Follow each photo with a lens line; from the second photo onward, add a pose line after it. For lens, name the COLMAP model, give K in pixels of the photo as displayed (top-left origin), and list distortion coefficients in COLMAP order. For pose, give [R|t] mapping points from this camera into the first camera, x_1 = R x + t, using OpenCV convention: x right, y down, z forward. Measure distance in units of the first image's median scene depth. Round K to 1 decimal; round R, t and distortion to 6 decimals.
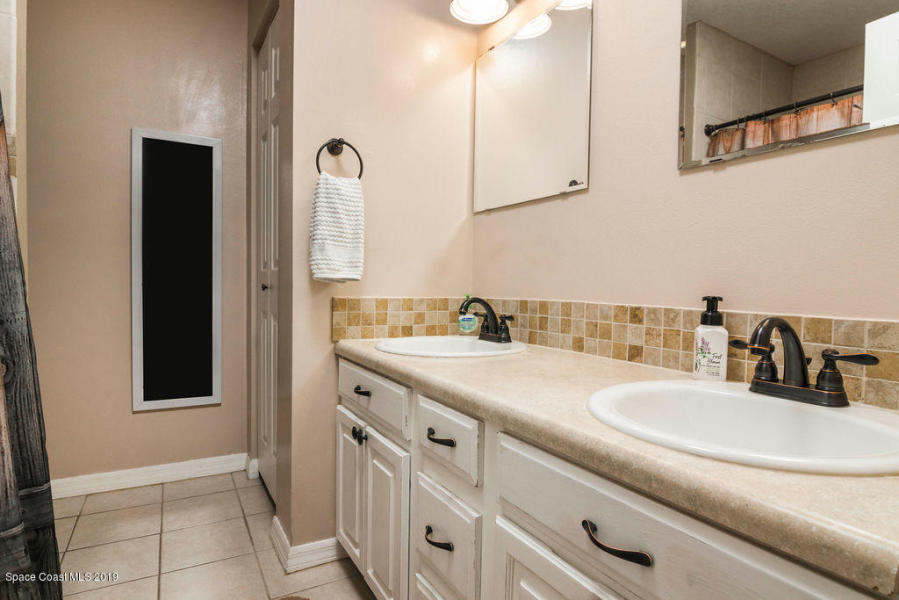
lens RADIAL K [[463.5, 0, 446.9], [0, 463.5, 298.8], [0, 0, 1]] dist [-0.015527, -0.002838]
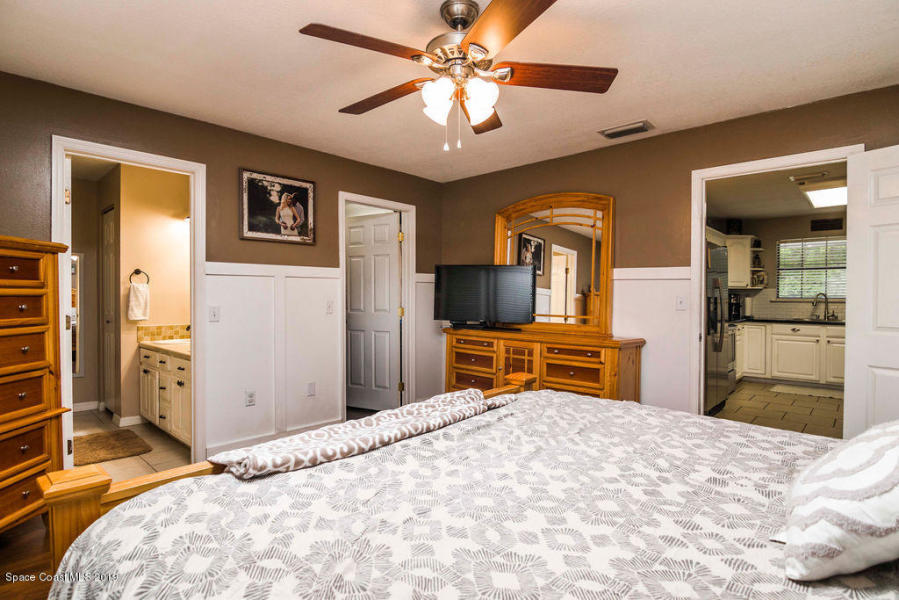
lens RADIAL K [[463.5, 0, 450.2], [0, 463.5, 300.9], [0, 0, 1]] dist [-0.015527, -0.002838]
pose [[0.958270, -0.020078, 0.285159, 0.760350], [0.027929, 0.999334, -0.023493, -0.036024], [-0.284497, 0.030477, 0.958192, -2.161049]]
